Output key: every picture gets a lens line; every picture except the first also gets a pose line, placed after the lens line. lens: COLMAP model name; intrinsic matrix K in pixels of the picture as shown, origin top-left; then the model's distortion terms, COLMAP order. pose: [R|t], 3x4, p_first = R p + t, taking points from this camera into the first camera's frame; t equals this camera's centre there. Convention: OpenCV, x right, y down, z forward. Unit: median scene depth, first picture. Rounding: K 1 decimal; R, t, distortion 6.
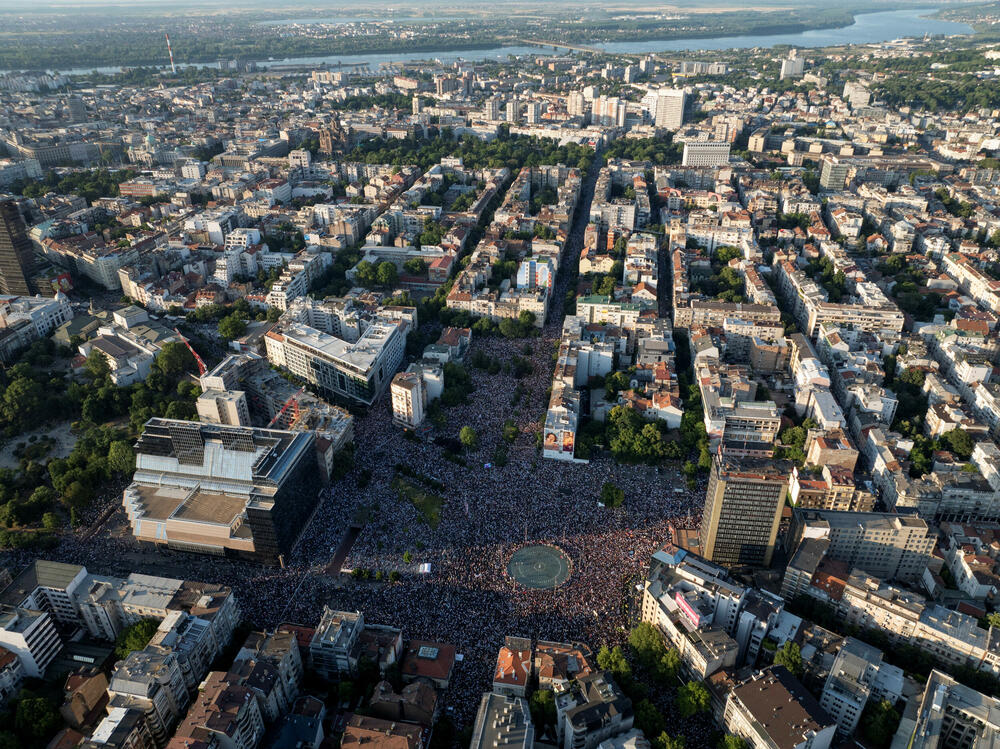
lens RADIAL K [[693.6, 0, 500.0], [0, 693.6, 374.5], [0, 0, 1]] dist [-0.033628, 0.007203]
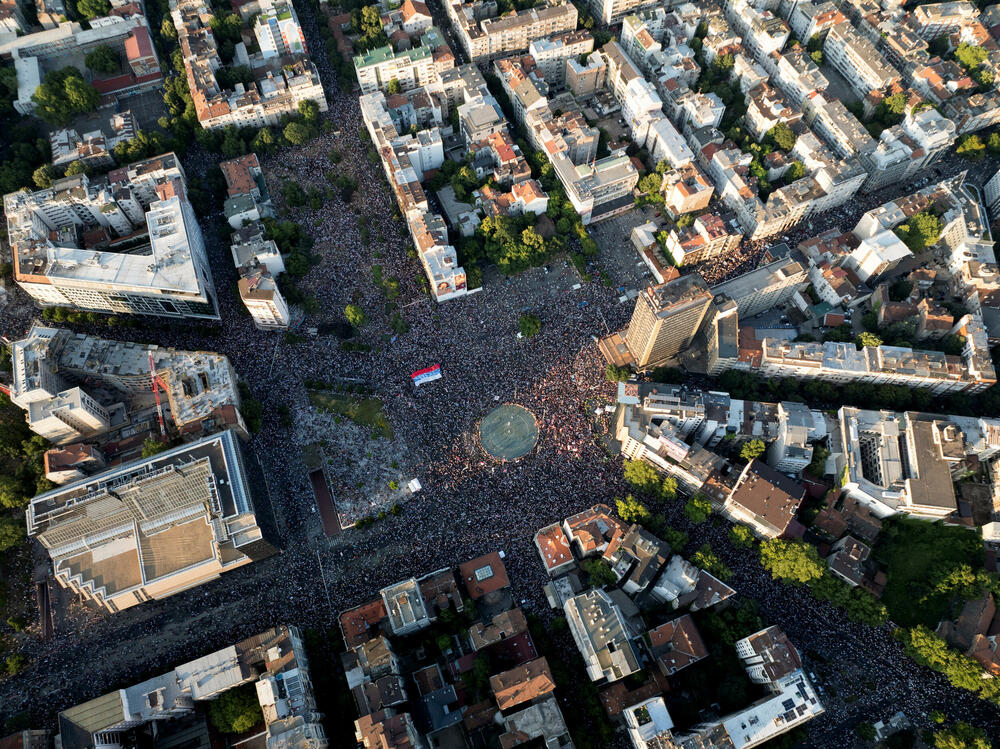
lens RADIAL K [[693.6, 0, 500.0], [0, 693.6, 374.5], [0, 0, 1]] dist [-0.033628, 0.007203]
pose [[0.857025, -0.462279, 0.227611, -0.120984], [0.257004, 0.766355, 0.588769, -0.326035], [-0.446607, -0.446093, 0.775593, 0.161468]]
